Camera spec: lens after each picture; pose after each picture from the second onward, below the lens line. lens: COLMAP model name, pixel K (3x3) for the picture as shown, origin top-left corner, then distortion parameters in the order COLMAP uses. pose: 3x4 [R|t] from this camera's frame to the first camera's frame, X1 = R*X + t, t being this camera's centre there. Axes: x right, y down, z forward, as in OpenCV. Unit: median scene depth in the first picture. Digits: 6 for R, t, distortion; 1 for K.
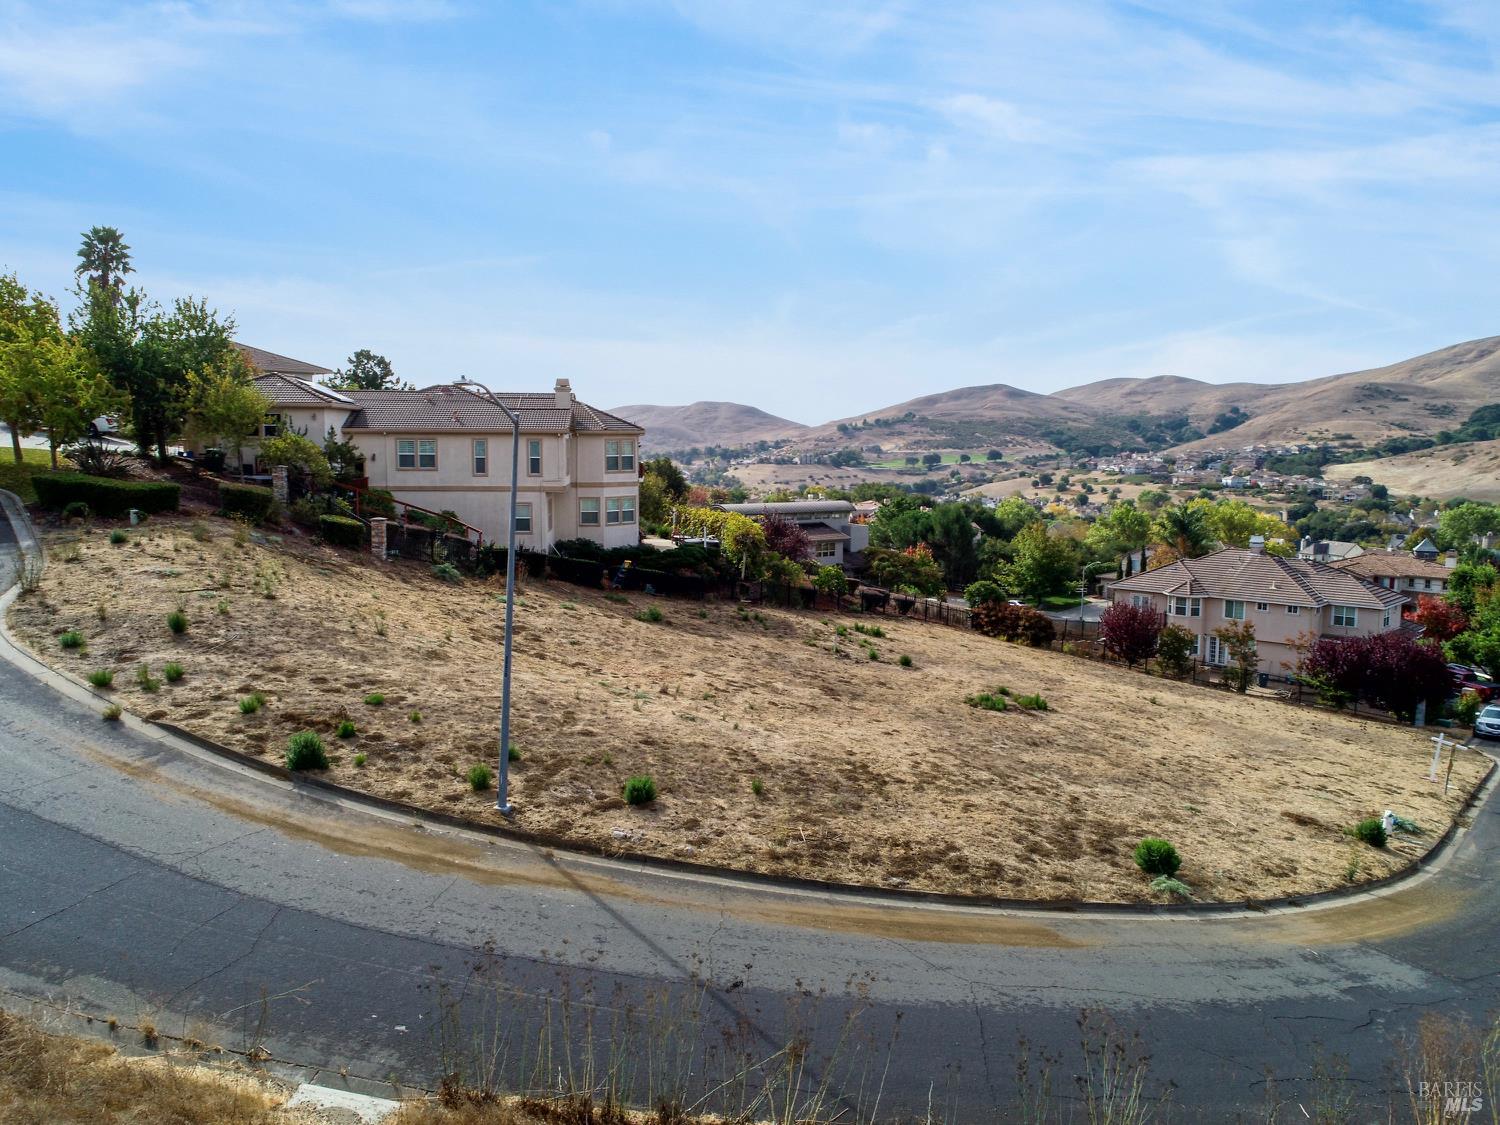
lens RADIAL K [[1131.7, 0, 746.4], [0, 1131.7, 563.2], [0, 0, 1]] dist [0.000143, -0.002786]
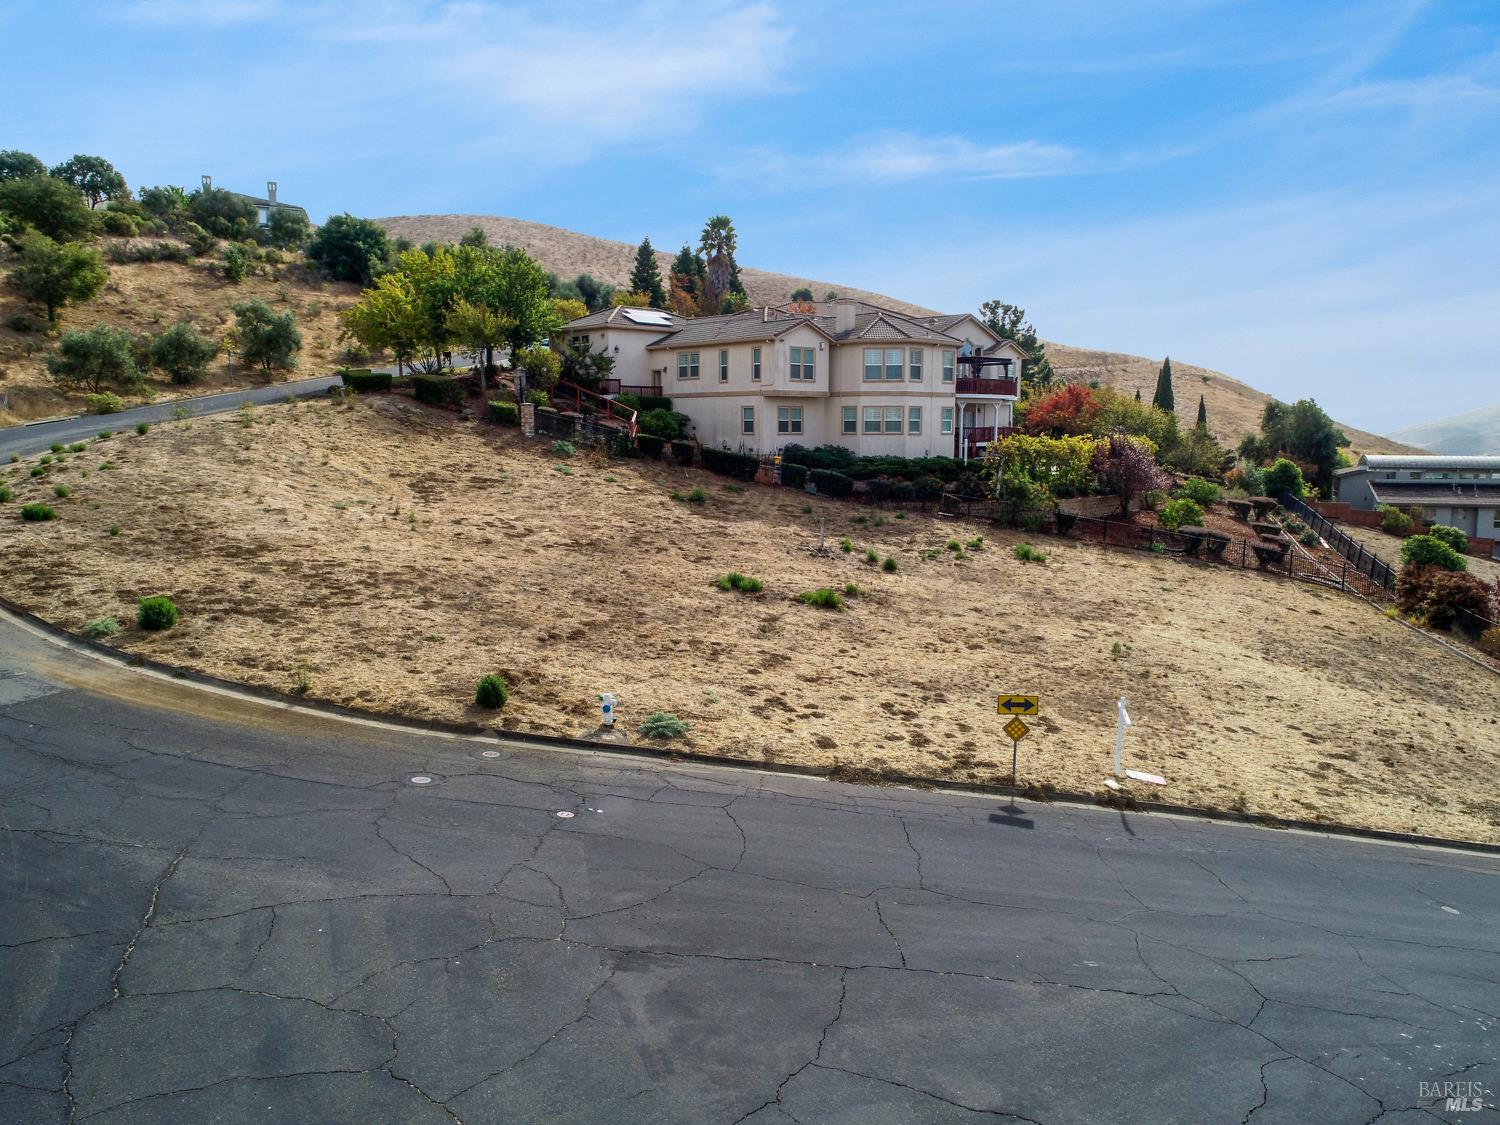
lens RADIAL K [[1131.7, 0, 746.4], [0, 1131.7, 563.2], [0, 0, 1]] dist [0.000143, -0.002786]
pose [[0.618132, 0.087711, -0.781166, 0.060153], [-0.083623, 0.995454, 0.045602, 0.004309], [0.781614, 0.037136, 0.622656, 0.029088]]
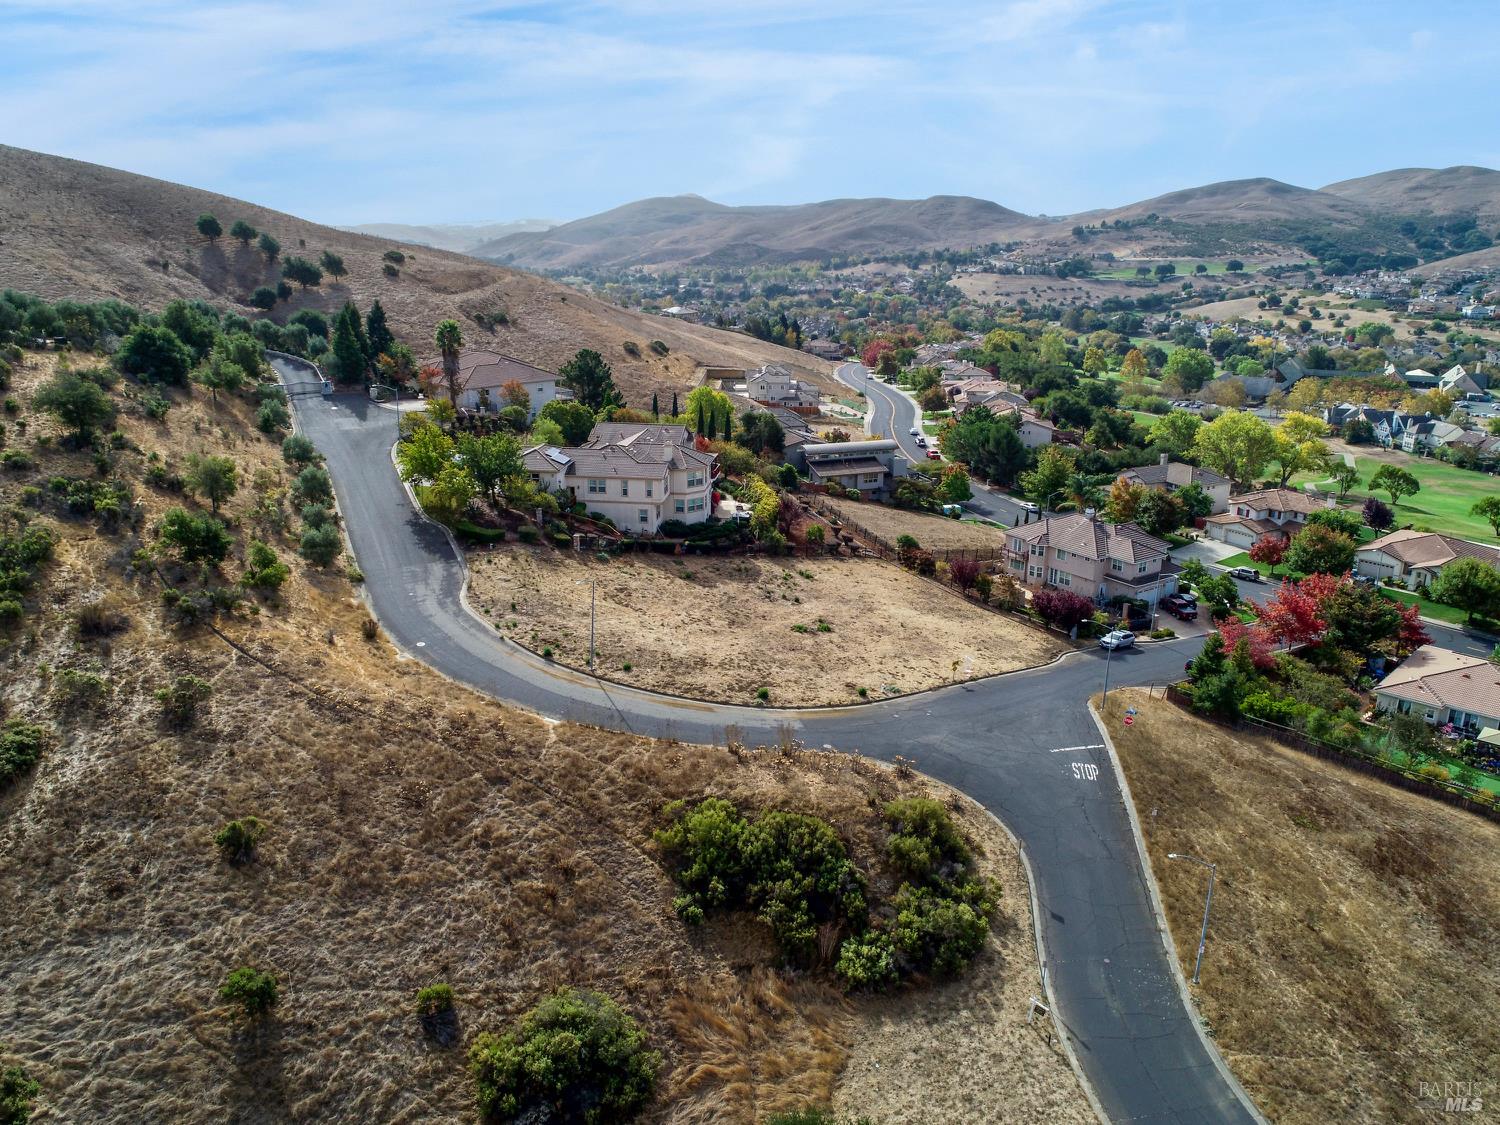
lens RADIAL K [[1133.8, 0, 748.1], [0, 1133.8, 562.4], [0, 0, 1]] dist [0.000928, -0.000022]
pose [[0.978176, 0.062698, -0.198093, 0.039303], [-0.024952, 0.981933, 0.187578, -0.033037], [0.206275, -0.178541, 0.962067, -0.096714]]
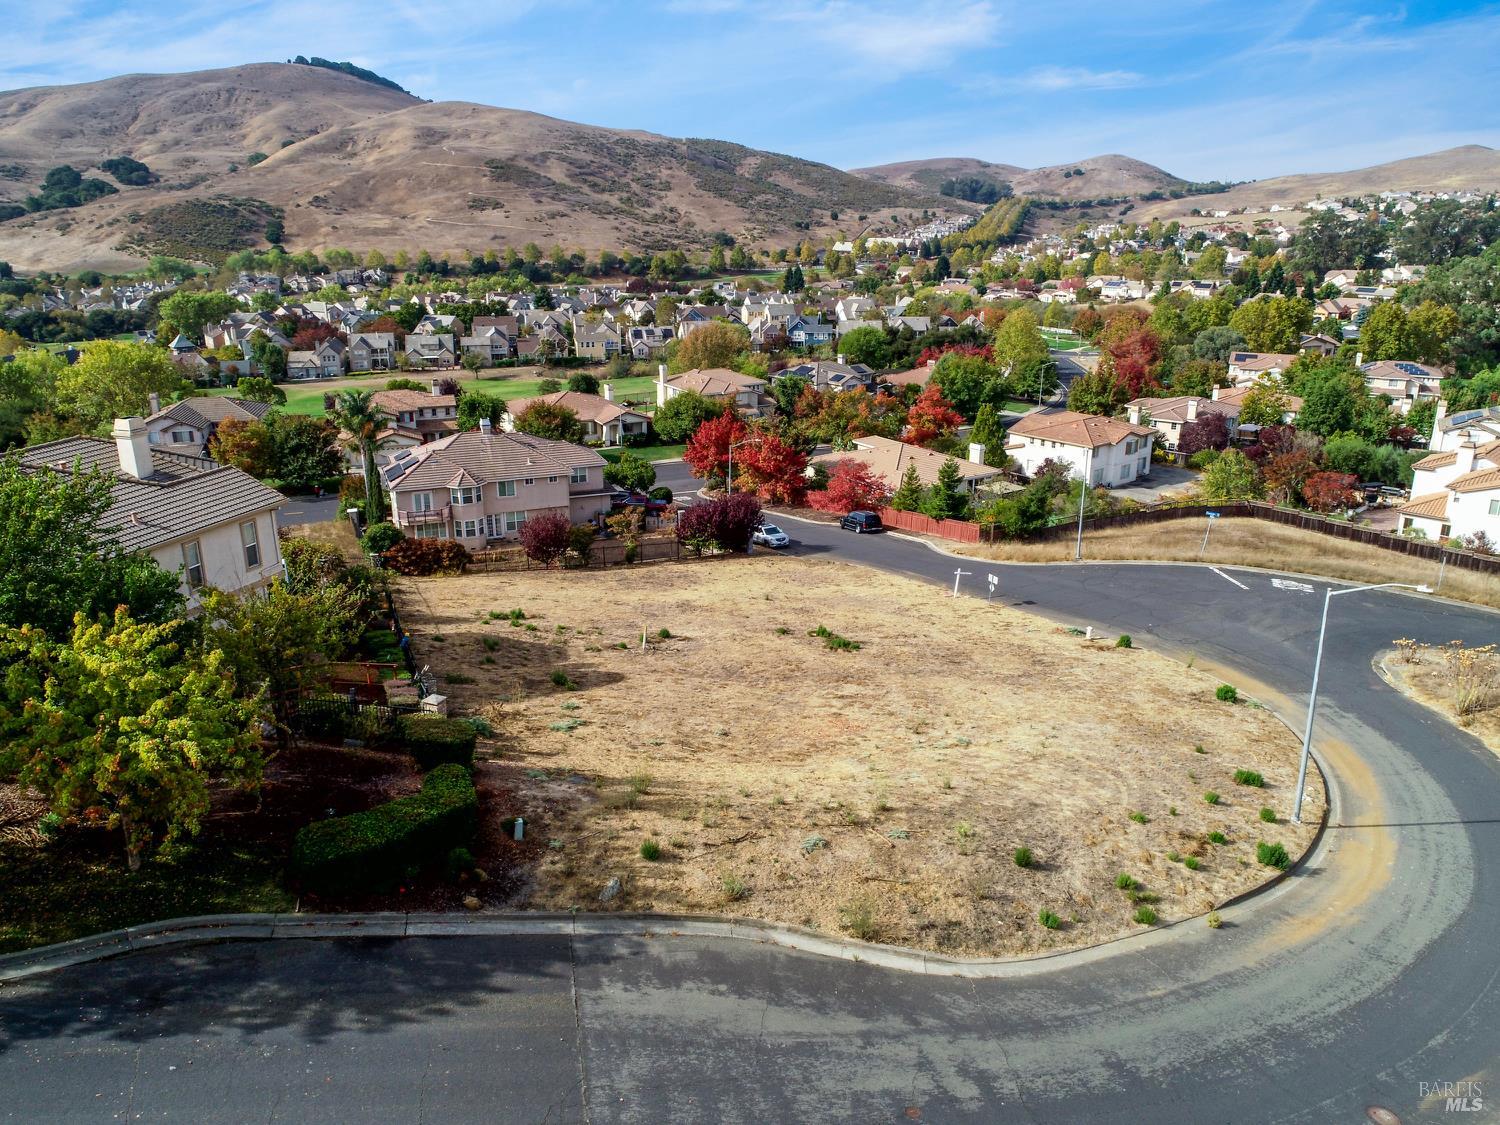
lens RADIAL K [[1135.6, 0, 750.0], [0, 1135.6, 562.5], [0, 0, 1]] dist [0.000506, -0.002348]
pose [[0.421817, -0.288724, 0.859482, -0.062246], [0.104634, 0.957111, 0.270168, -0.022377], [-0.900623, -0.024030, 0.433936, 0.034176]]
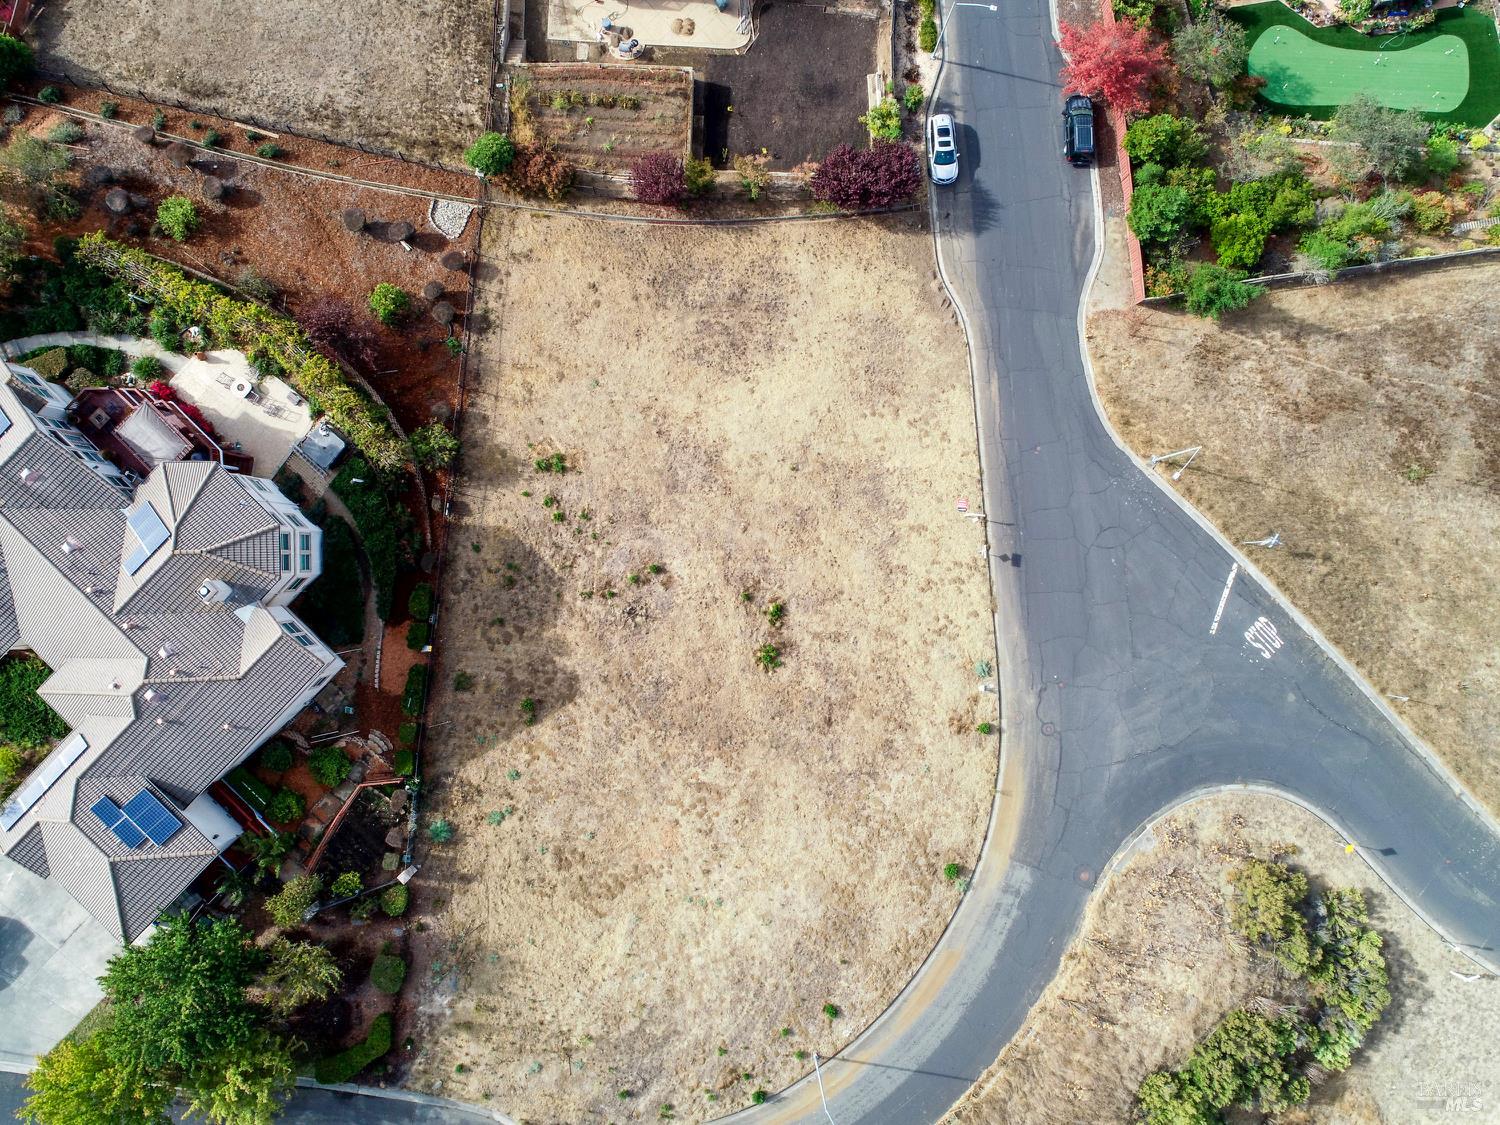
lens RADIAL K [[1184.5, 0, 748.2], [0, 1184.5, 581.9], [0, 0, 1]] dist [0.013782, -0.013161]
pose [[0.754877, -0.655861, -0.002639, 0.017694], [0.075514, 0.082916, 0.993691, -0.109000], [-0.651504, -0.750315, 0.112118, 0.059363]]
